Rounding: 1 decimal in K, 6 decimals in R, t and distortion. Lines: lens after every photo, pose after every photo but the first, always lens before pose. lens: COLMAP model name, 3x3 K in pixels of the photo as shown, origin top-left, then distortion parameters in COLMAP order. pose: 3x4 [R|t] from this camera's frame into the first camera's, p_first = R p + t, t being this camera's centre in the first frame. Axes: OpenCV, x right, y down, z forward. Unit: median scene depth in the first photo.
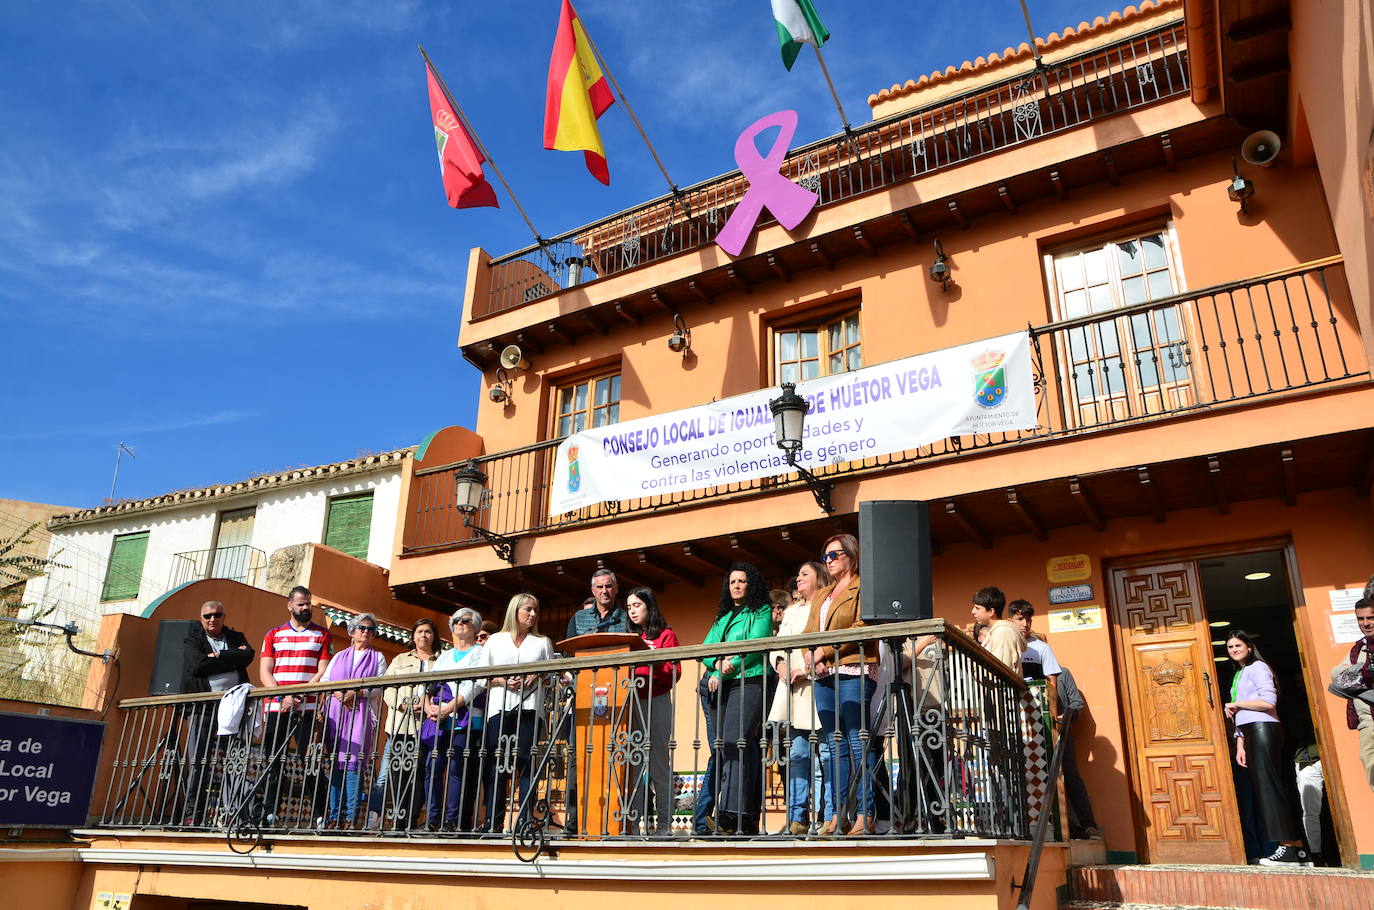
lens RADIAL K [[1039.3, 0, 687.0], [0, 1039.3, 455.0], [0, 0, 1]] dist [-0.125066, 0.089615]
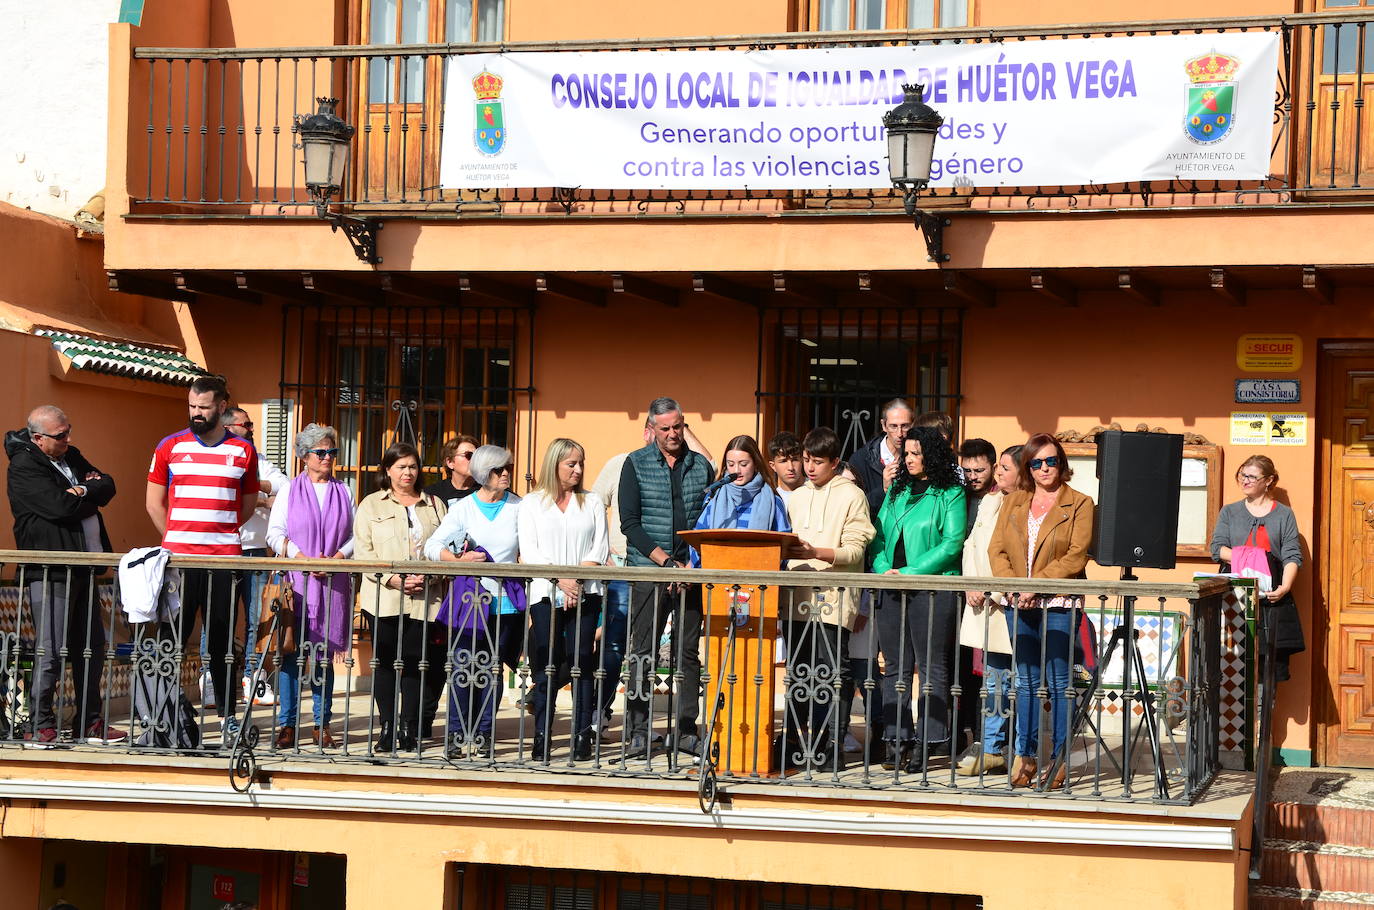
lens RADIAL K [[2794.6, 0, 694.5], [0, 2794.6, 490.0], [0, 0, 1]] dist [0.211616, 0.088666]
pose [[0.973116, 0.011295, 0.230039, -0.423633], [-0.092451, 0.933953, 0.345231, -0.409850], [-0.210946, -0.357217, 0.909889, -0.651890]]
